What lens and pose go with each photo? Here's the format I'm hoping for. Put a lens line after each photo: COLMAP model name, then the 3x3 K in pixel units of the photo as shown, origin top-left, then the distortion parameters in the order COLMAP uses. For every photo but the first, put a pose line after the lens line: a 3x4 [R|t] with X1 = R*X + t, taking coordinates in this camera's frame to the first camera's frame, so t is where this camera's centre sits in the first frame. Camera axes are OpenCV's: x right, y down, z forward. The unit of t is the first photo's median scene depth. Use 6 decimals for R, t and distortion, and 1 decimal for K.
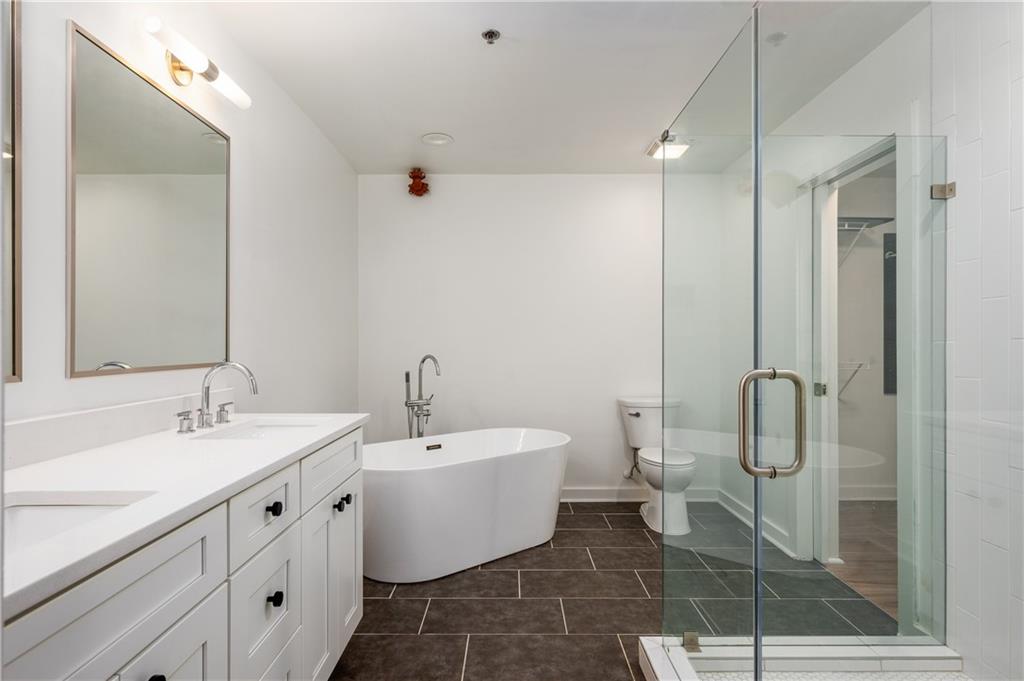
lens RADIAL K [[535.3, 0, 510.1], [0, 535.3, 340.8], [0, 0, 1]] dist [-0.024675, 0.000212]
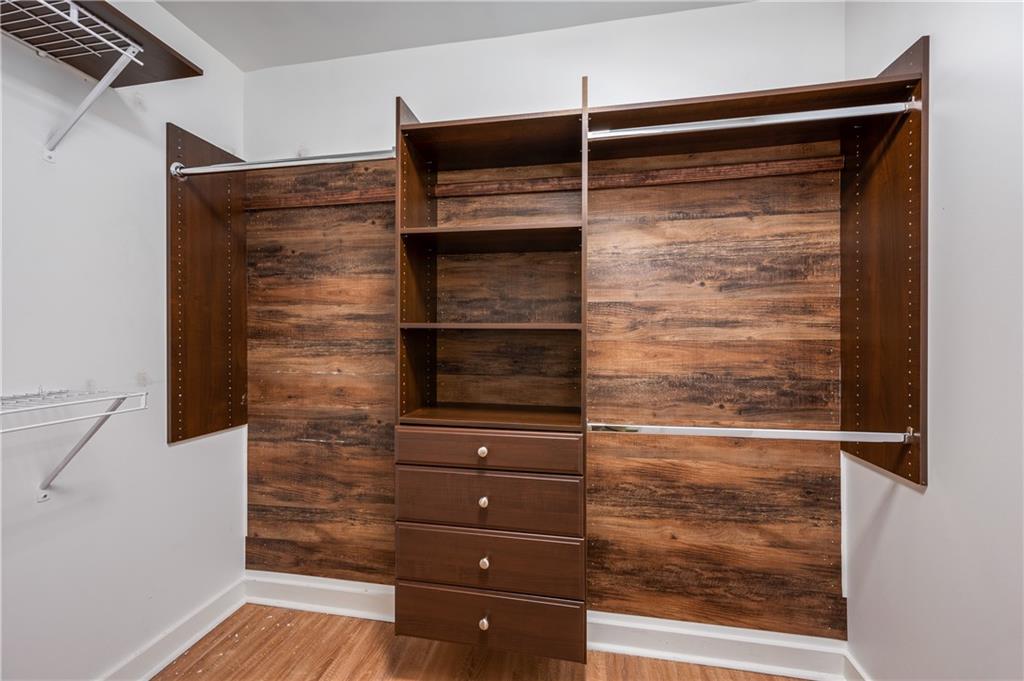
lens RADIAL K [[403.4, 0, 509.9], [0, 403.4, 338.6], [0, 0, 1]] dist [-0.000288, 0.000006]
pose [[0.185007, -0.005047, 0.982724, 0.393738], [-0.003261, 0.999978, 0.005749, -0.000761], [-0.982732, -0.004269, 0.184987, 0.613855]]
